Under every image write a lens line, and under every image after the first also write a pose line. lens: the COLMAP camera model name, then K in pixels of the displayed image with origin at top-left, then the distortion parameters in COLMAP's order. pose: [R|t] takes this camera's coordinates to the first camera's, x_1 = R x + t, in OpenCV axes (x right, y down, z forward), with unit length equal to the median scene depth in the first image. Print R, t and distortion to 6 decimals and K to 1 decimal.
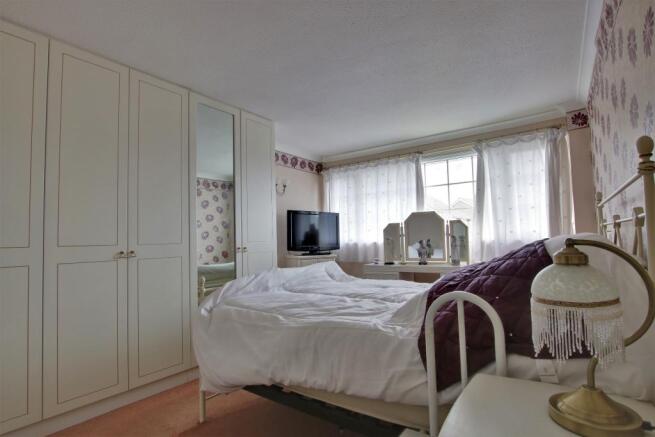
lens RADIAL K [[306.7, 0, 327.4], [0, 306.7, 227.3], [0, 0, 1]] dist [0.000242, -0.000052]
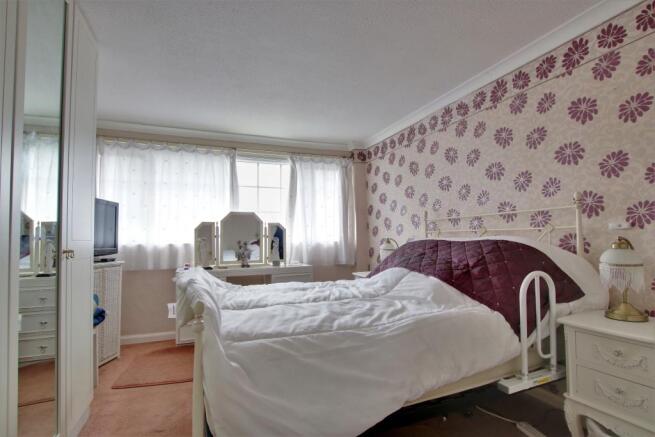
lens RADIAL K [[315.4, 0, 327.4], [0, 315.4, 228.5], [0, 0, 1]] dist [-0.032480, -0.000118]
pose [[0.575178, 0.044012, 0.816843, -0.339282], [-0.037095, 0.998928, -0.027703, 0.018600], [-0.817187, -0.014367, 0.576194, 0.226710]]
